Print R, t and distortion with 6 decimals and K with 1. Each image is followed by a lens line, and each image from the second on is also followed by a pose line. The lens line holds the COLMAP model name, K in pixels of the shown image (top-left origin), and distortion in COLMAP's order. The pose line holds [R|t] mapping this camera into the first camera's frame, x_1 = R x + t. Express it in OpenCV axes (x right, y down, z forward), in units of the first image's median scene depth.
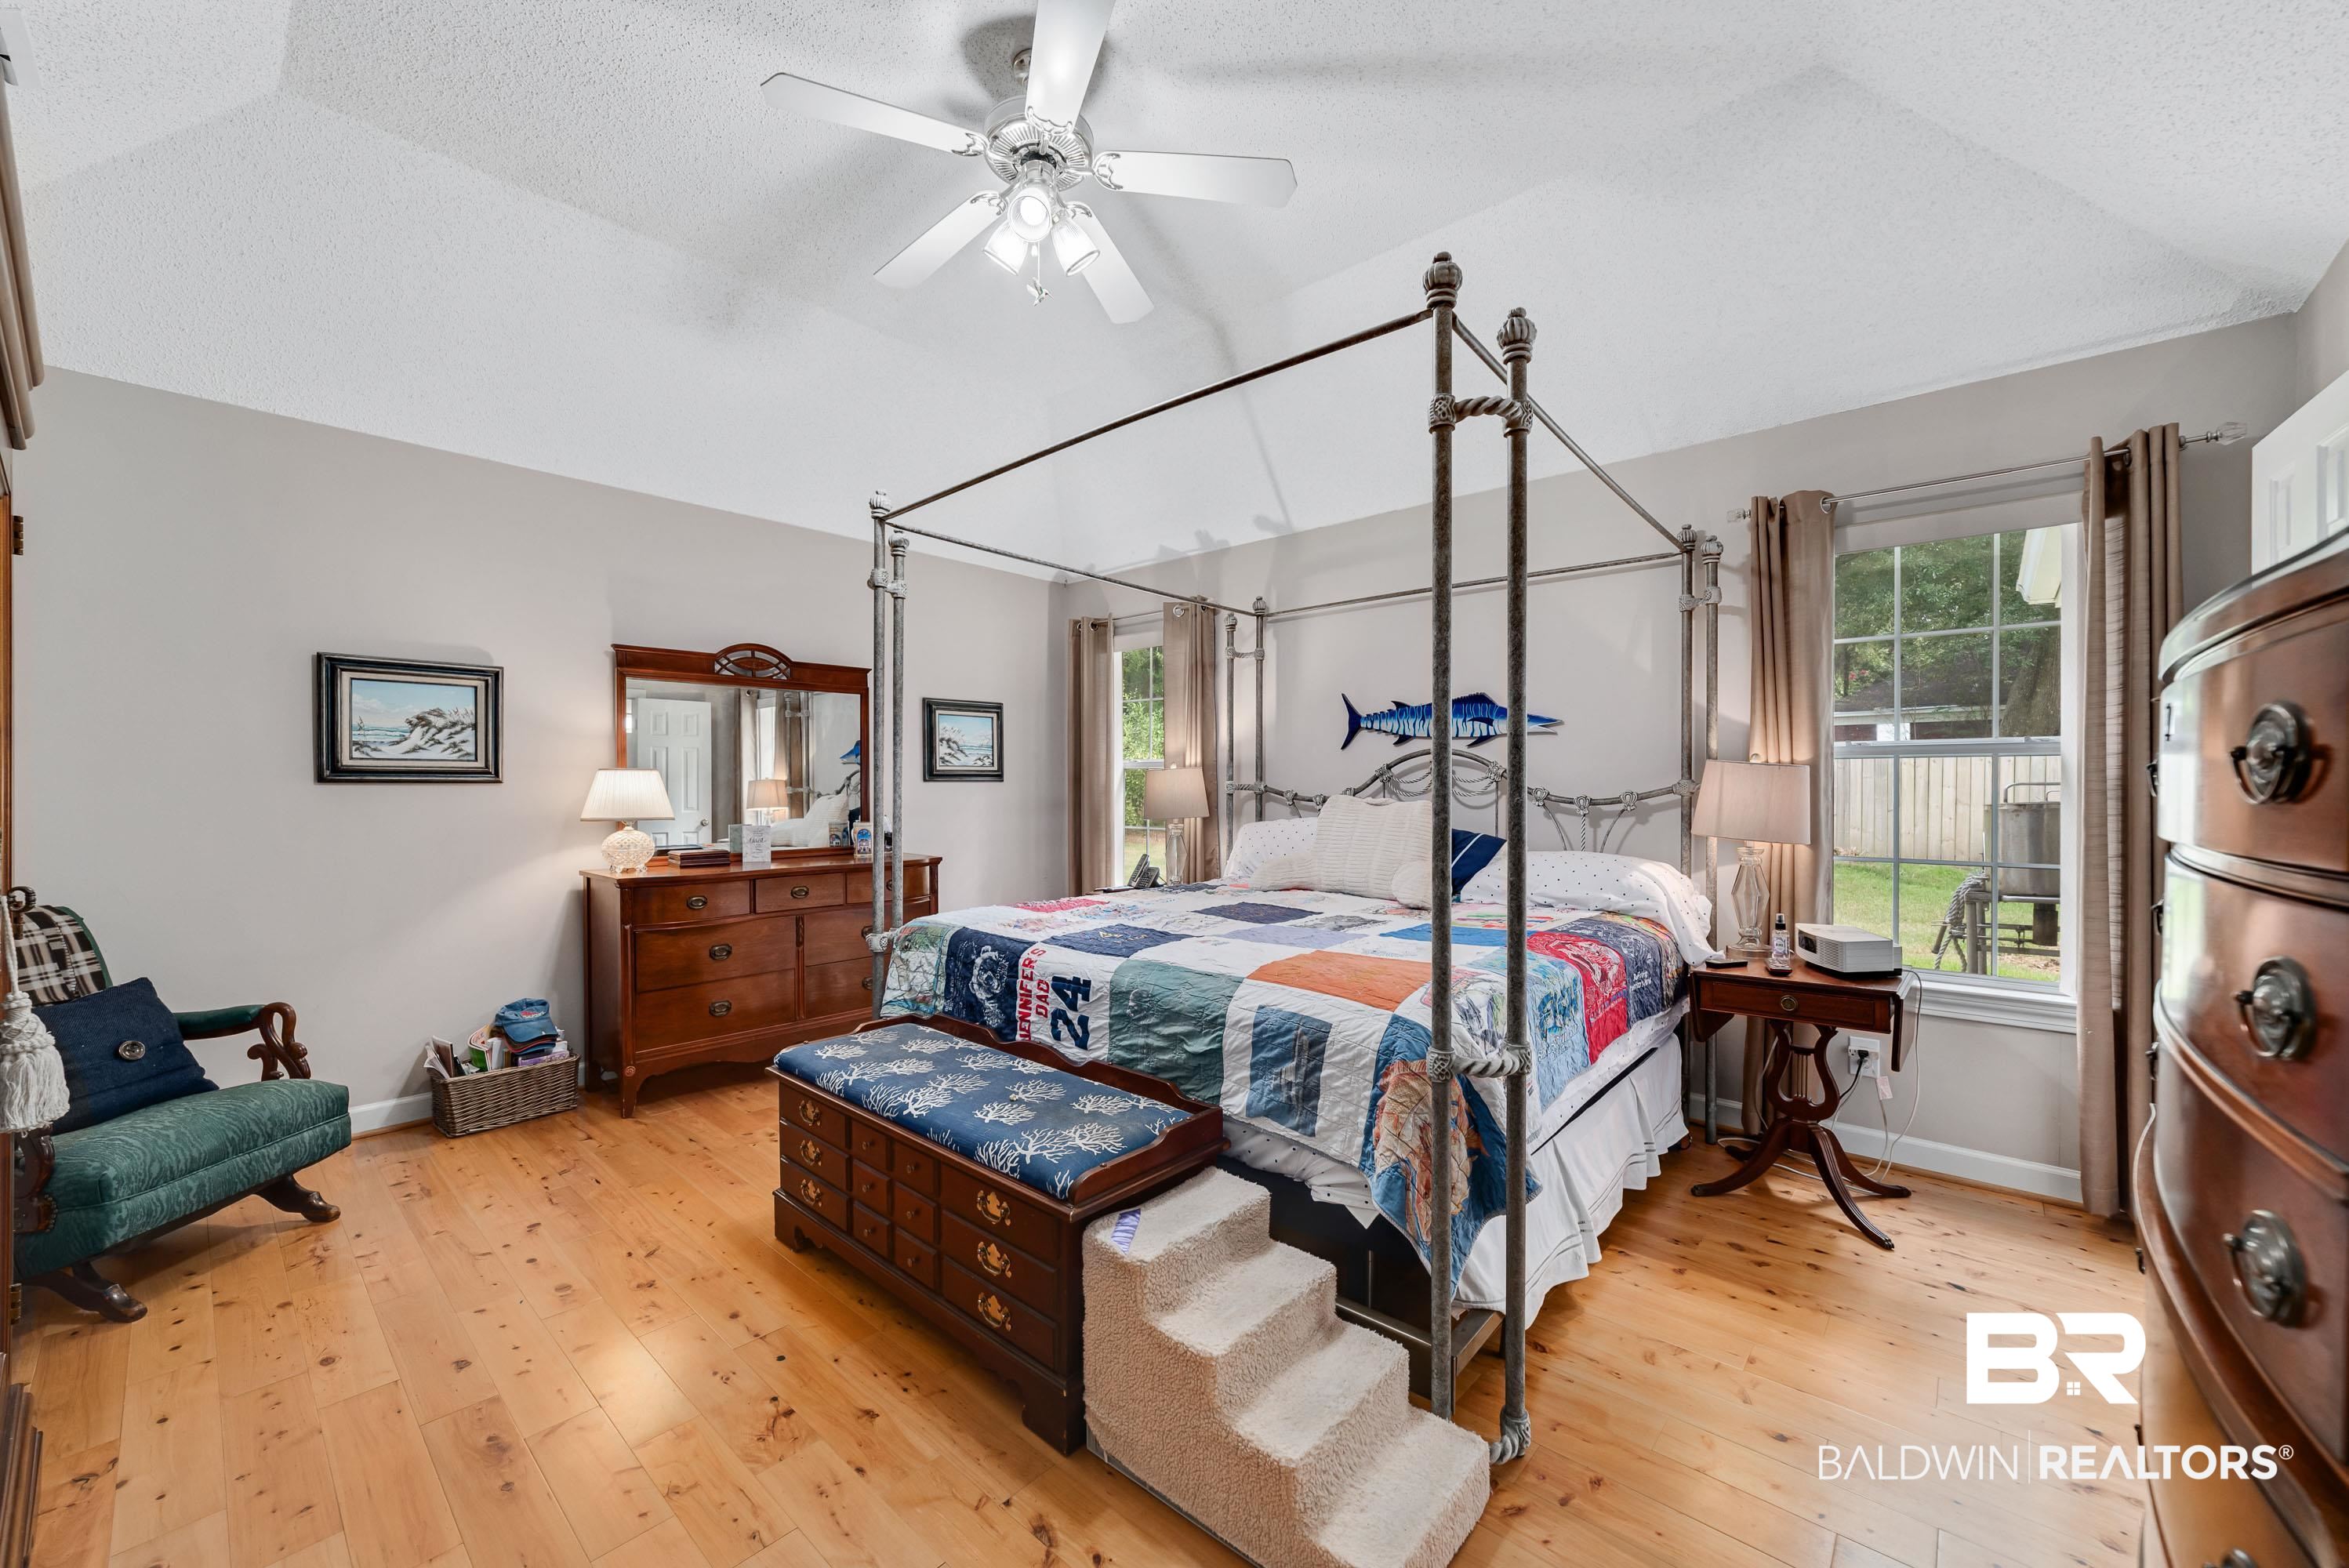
lens RADIAL K [[901.5, 0, 1174.5], [0, 901.5, 784.0], [0, 0, 1]] dist [-0.030120, 0.012415]
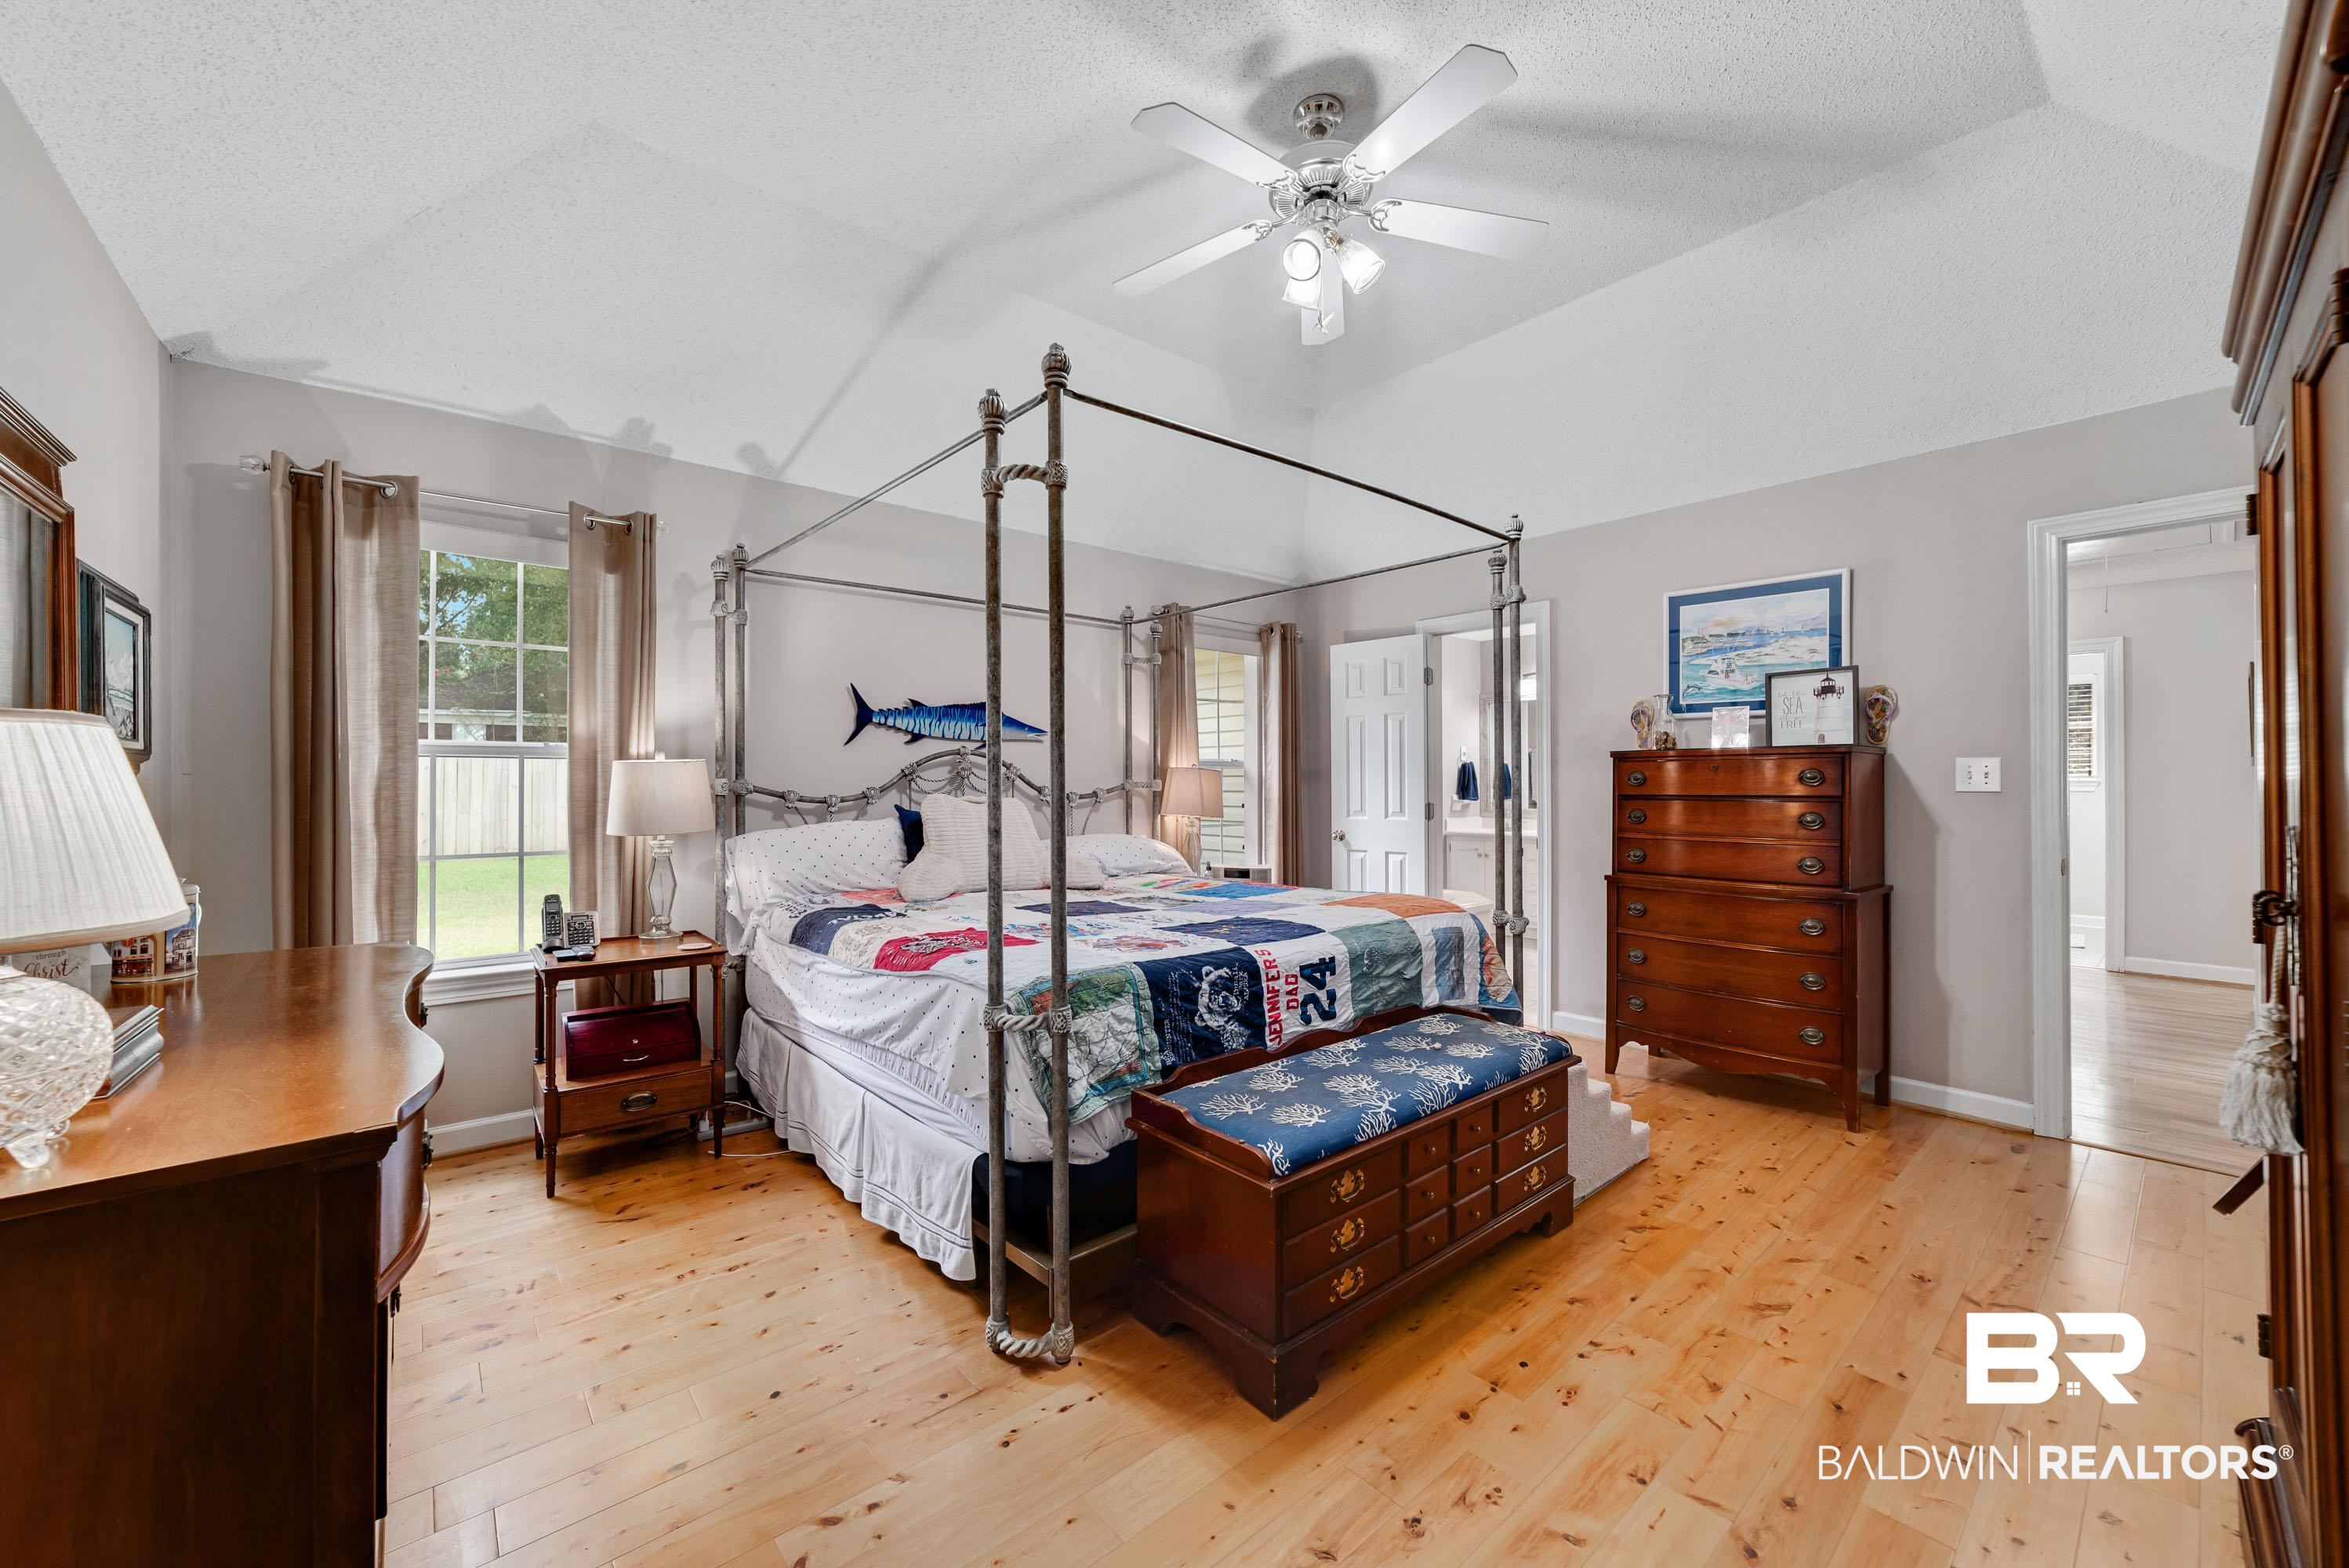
lens RADIAL K [[892.1, 0, 1170.0], [0, 892.1, 775.4], [0, 0, 1]] dist [-0.016693, 0.000088]
pose [[0.138127, 0.010400, 0.990360, -1.146126], [-0.000726, 0.999946, -0.010400, 0.002919], [-0.990414, 0.000718, 0.138127, 0.975731]]
